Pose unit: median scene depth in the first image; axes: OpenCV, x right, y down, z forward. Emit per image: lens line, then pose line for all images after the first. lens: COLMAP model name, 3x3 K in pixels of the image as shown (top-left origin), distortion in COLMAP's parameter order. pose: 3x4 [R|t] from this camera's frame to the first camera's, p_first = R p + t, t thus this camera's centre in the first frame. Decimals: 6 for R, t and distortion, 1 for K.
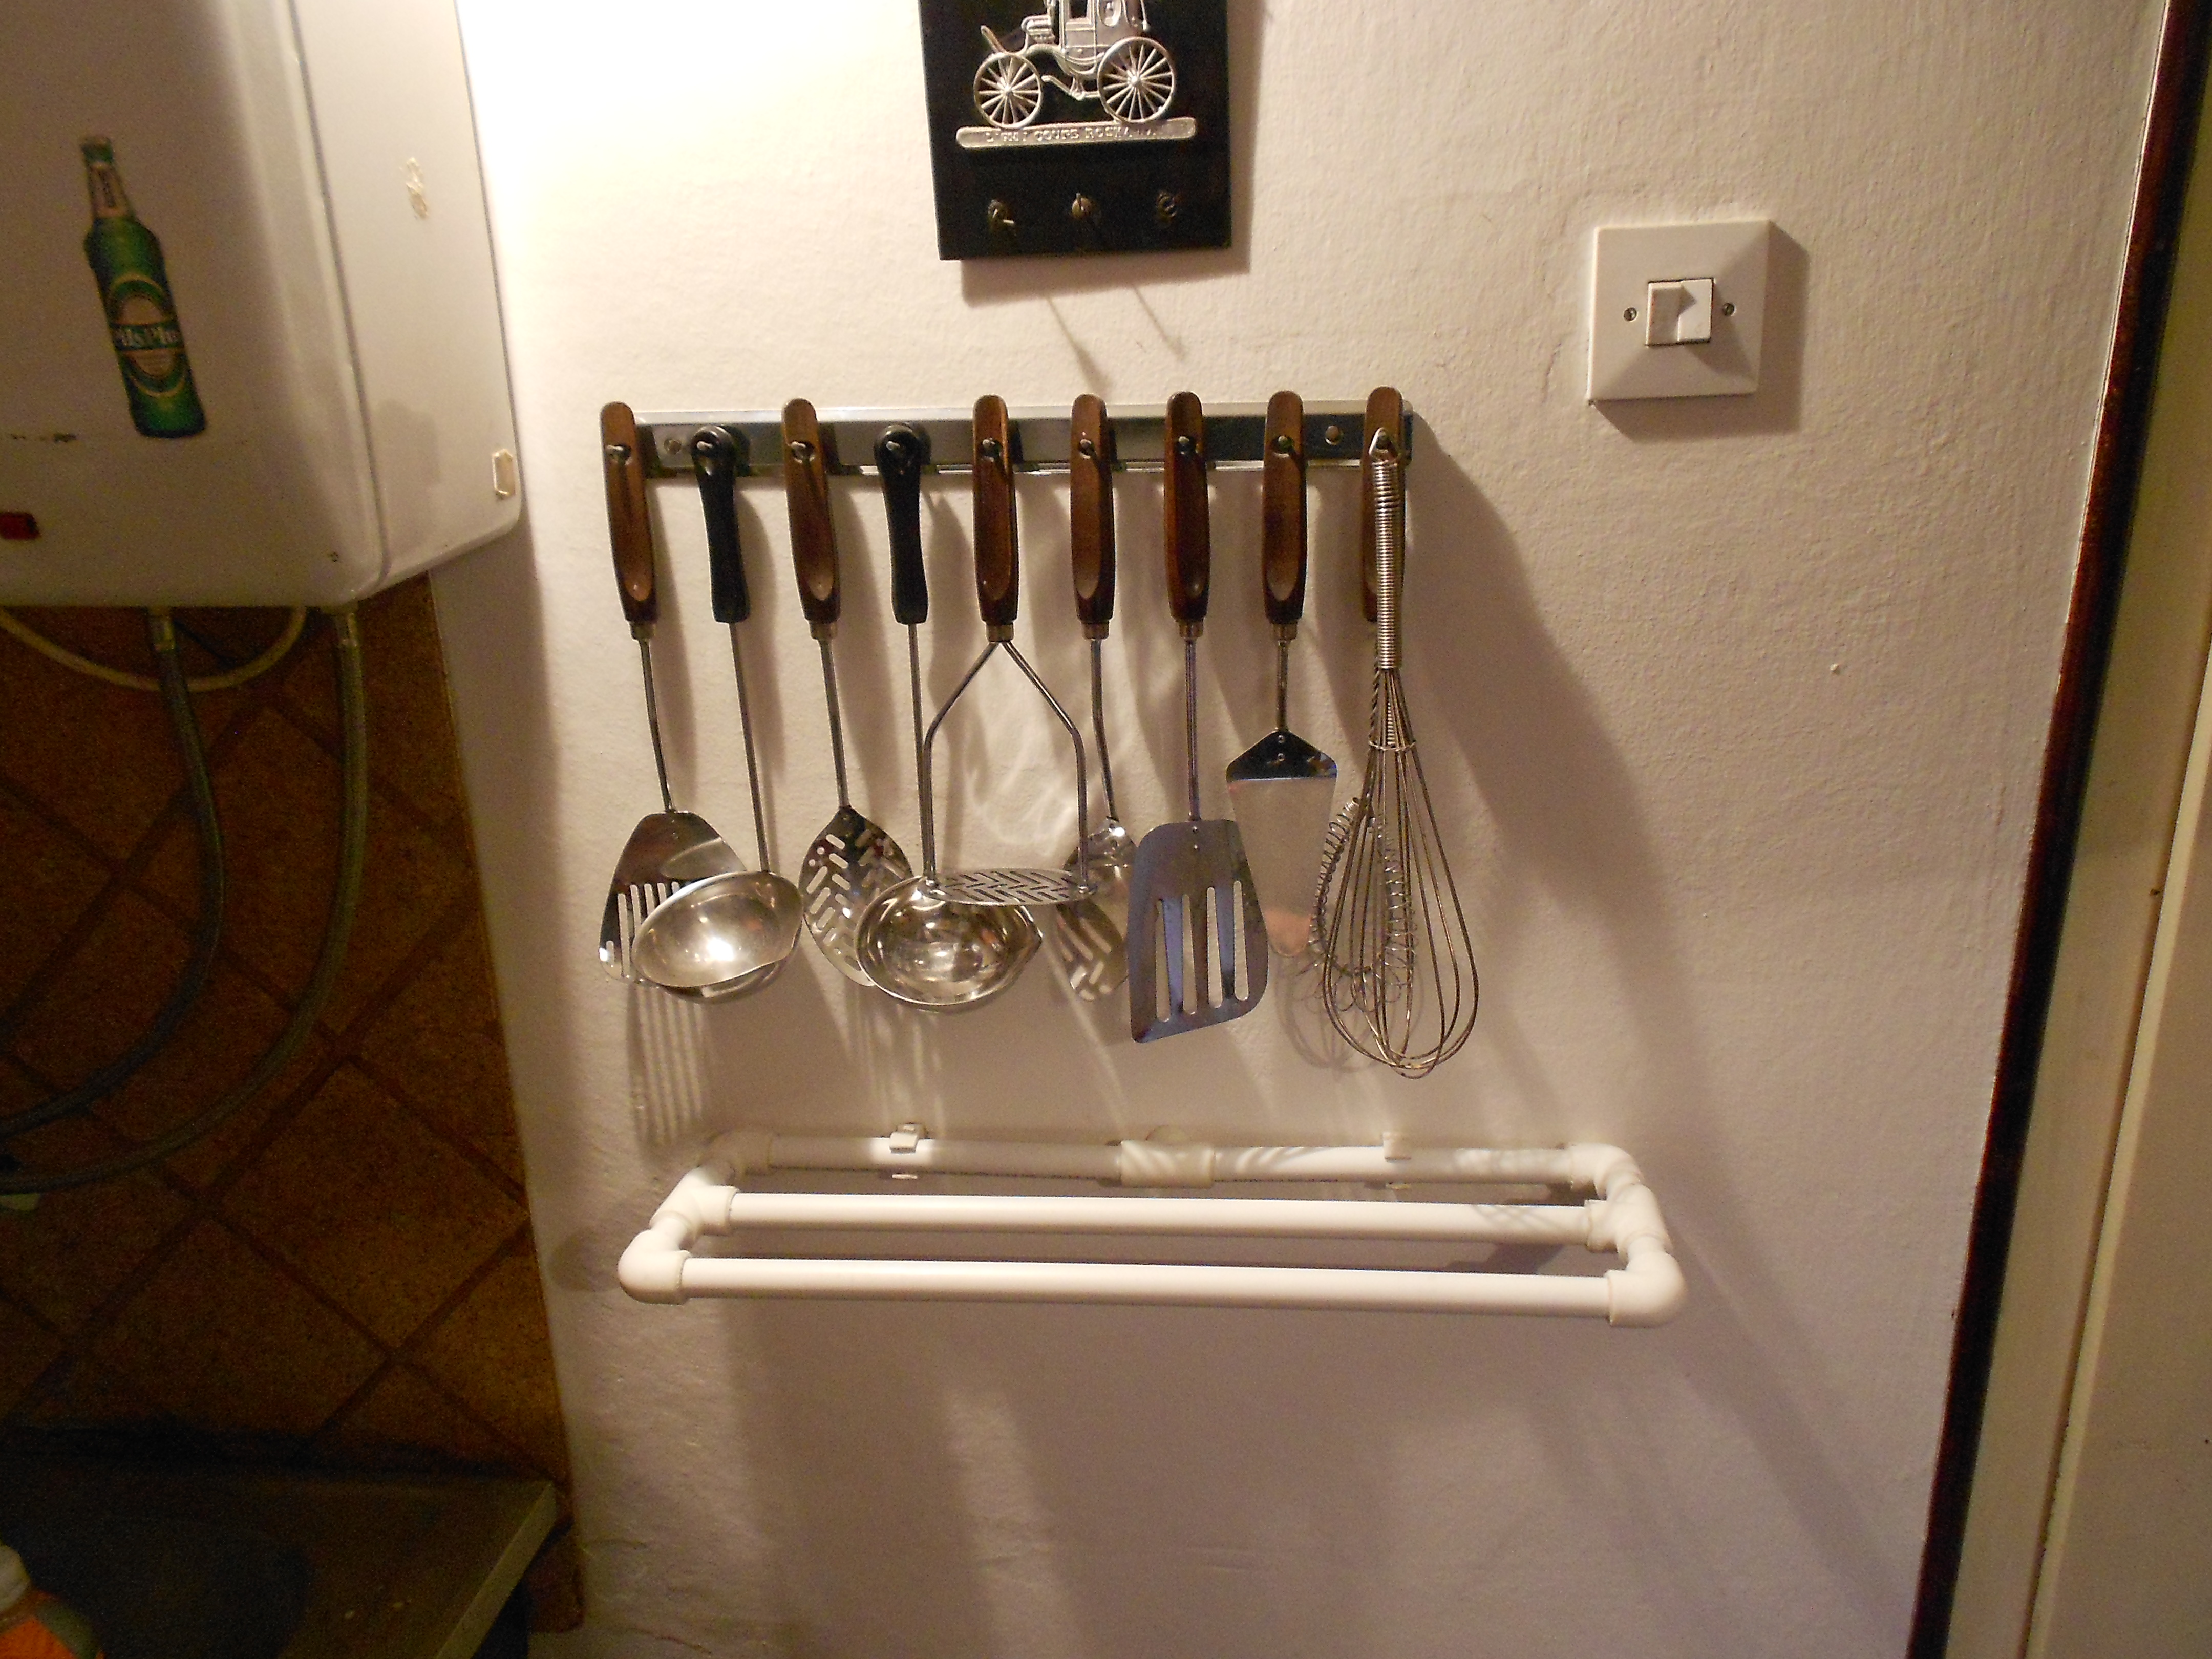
lens RADIAL K [[1804.0, 0, 1104.8], [0, 1804.0, 837.6], [0, 0, 1]] dist [0.035298, 0.000744]
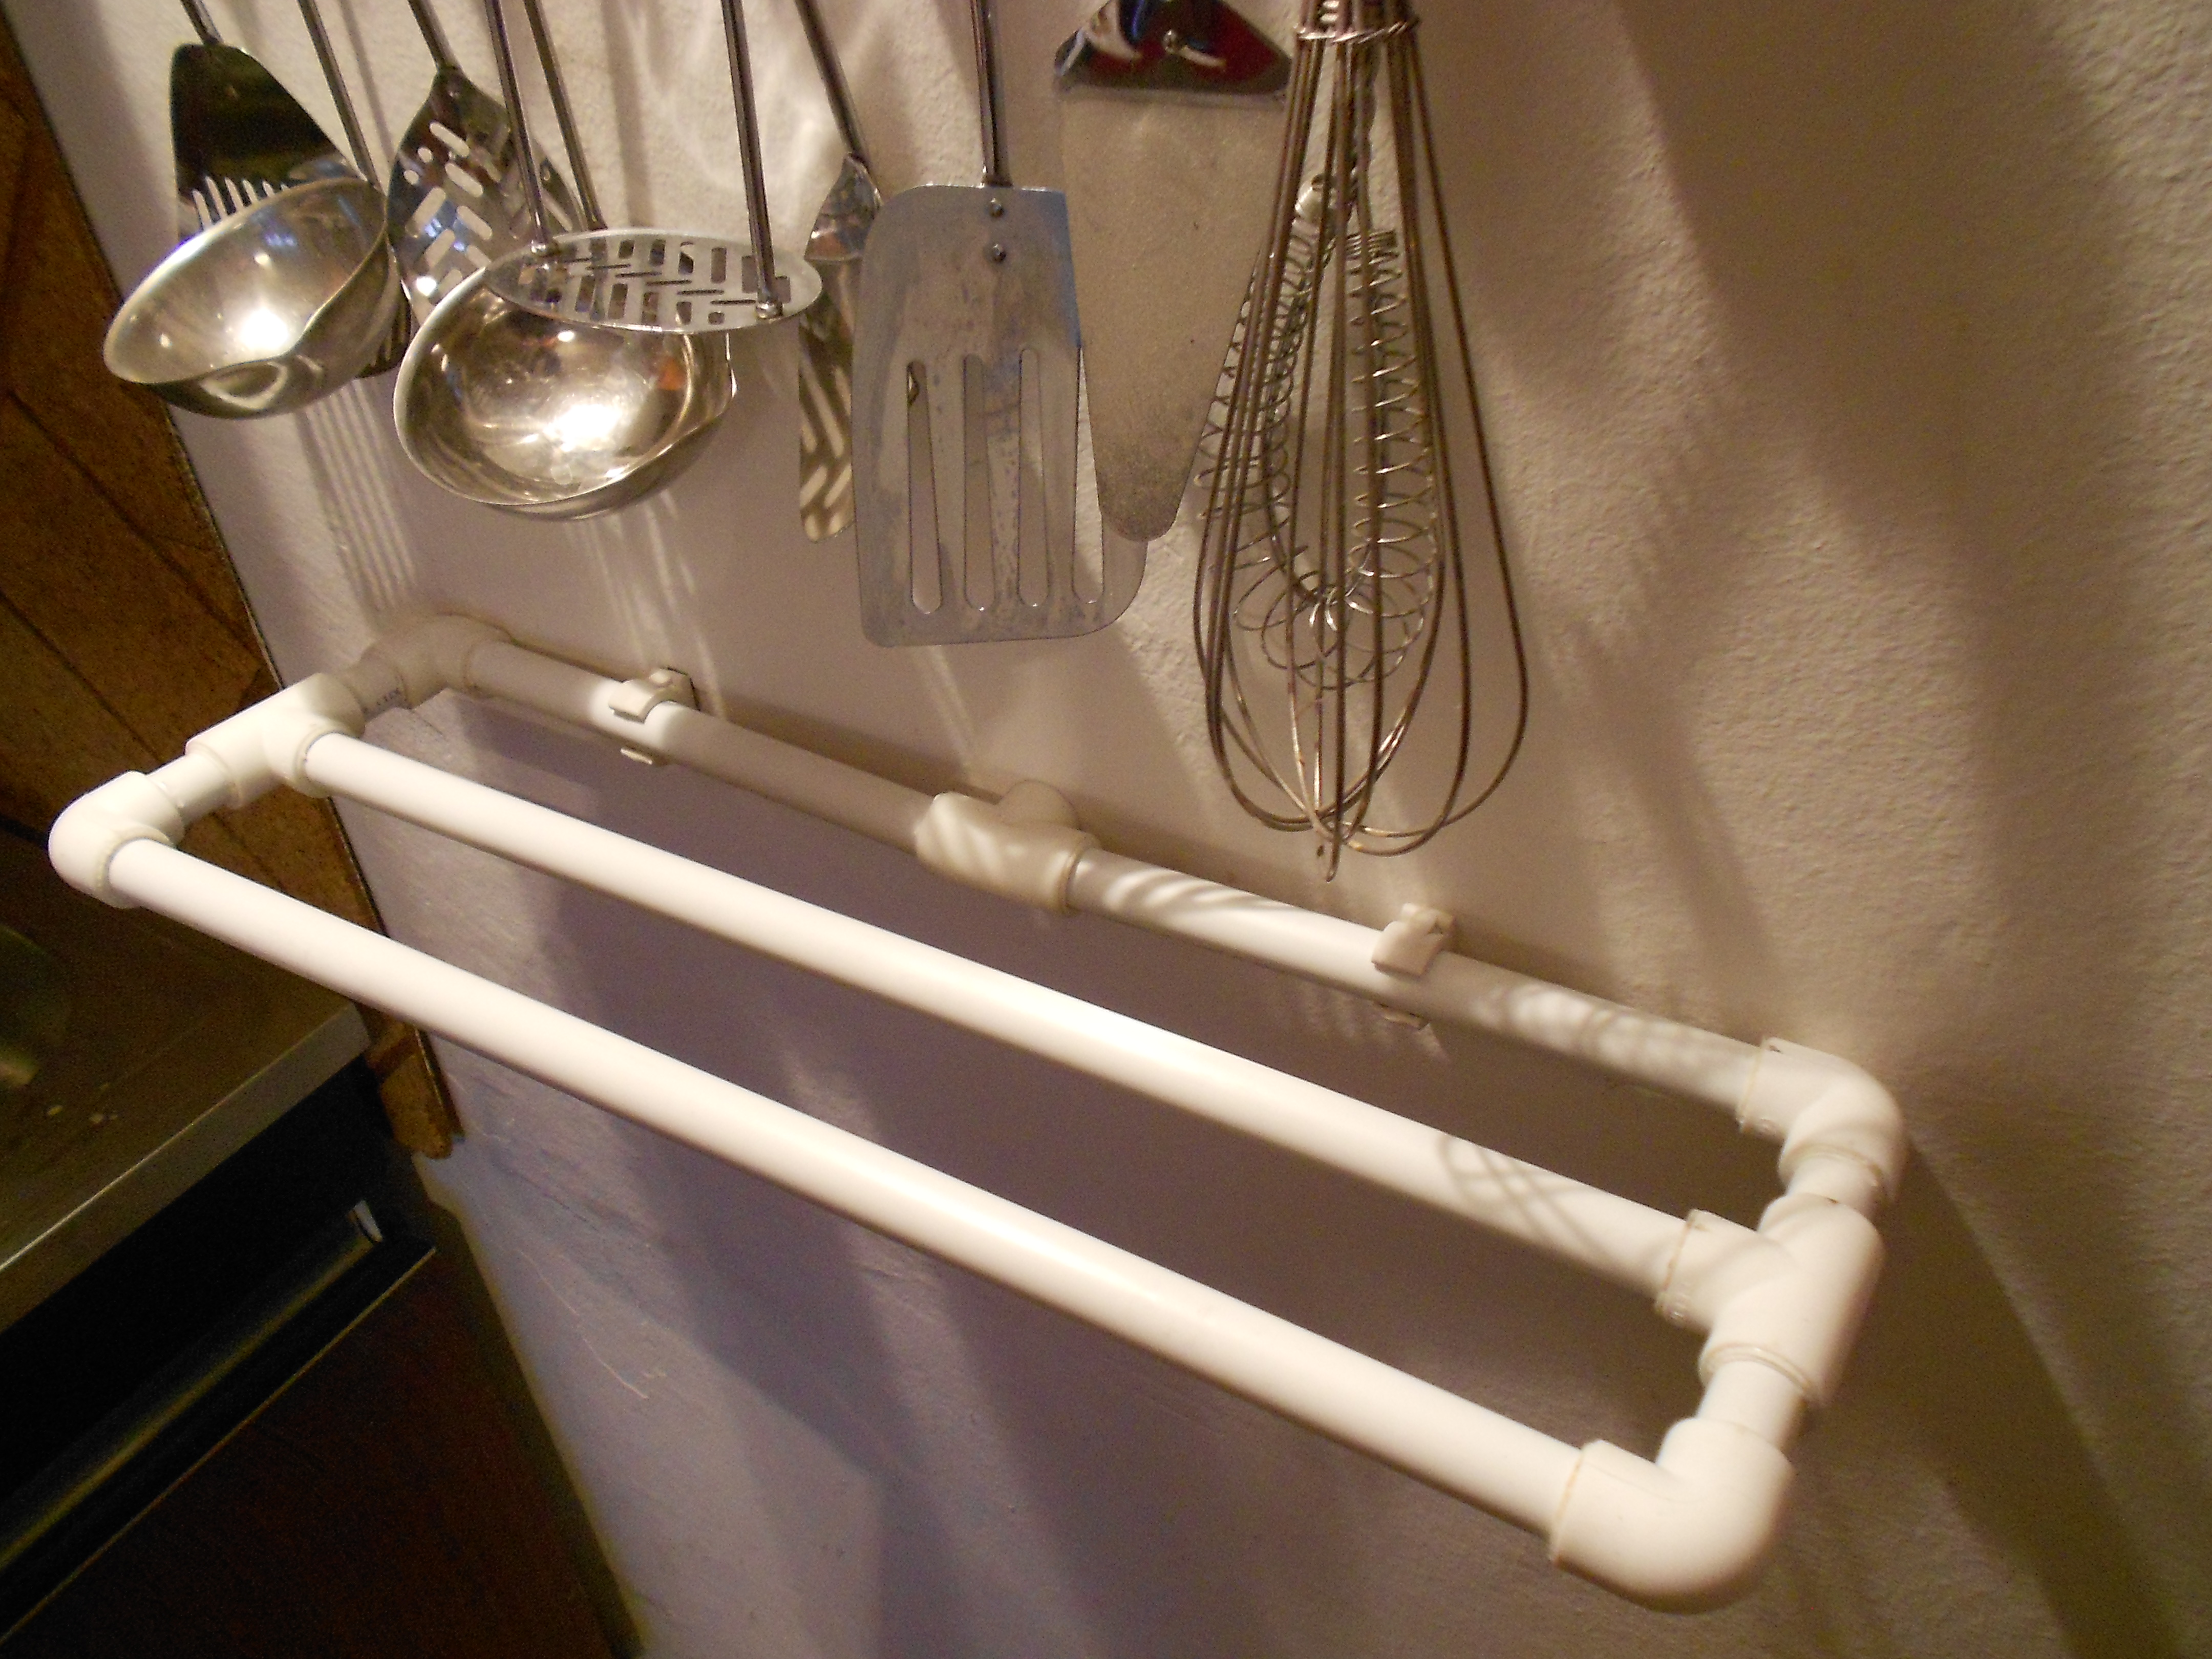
lens RADIAL K [[1804.0, 0, 1104.8], [0, 1804.0, 837.6], [0, 0, 1]] dist [0.035298, 0.000744]
pose [[0.909119, 0.248227, -0.334495, 0.252181], [-0.115356, 0.921665, 0.370440, -0.028639], [0.400245, -0.298188, 0.866538, 0.572147]]
